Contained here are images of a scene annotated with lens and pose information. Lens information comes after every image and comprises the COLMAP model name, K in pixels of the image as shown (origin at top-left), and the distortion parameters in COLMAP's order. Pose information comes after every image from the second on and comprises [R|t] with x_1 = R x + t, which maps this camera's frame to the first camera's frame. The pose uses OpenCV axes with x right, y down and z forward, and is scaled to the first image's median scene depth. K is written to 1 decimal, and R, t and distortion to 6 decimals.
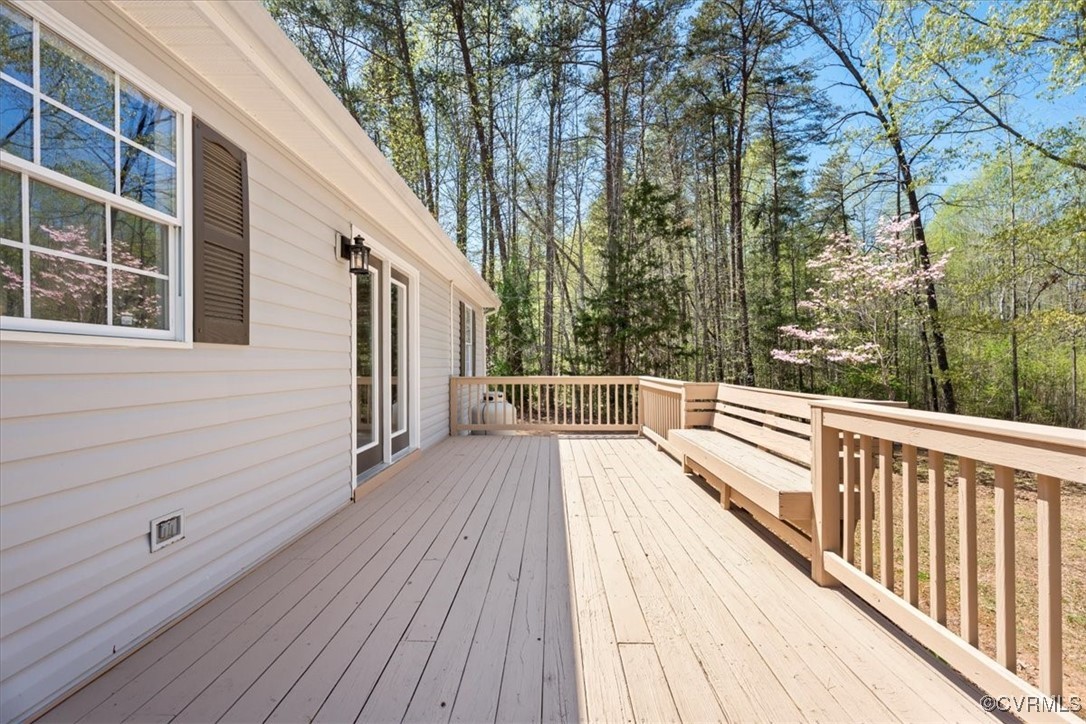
lens RADIAL K [[483.6, 0, 543.0], [0, 483.6, 362.0], [0, 0, 1]] dist [0.000293, 0.000112]
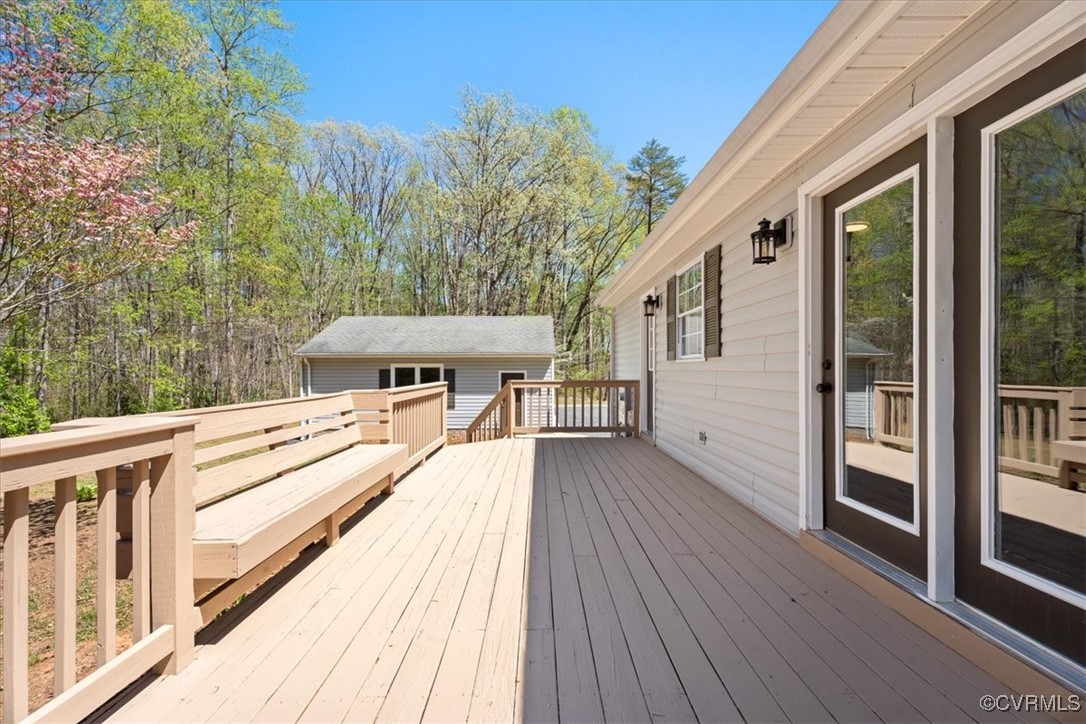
lens RADIAL K [[483.6, 0, 543.0], [0, 483.6, 362.0], [0, 0, 1]] dist [0.000293, 0.000112]
pose [[-0.999549, 0.003196, -0.029868, 0.045581], [0.003732, 0.999833, -0.017901, 0.009553], [0.029806, -0.018004, -0.999394, 1.861107]]
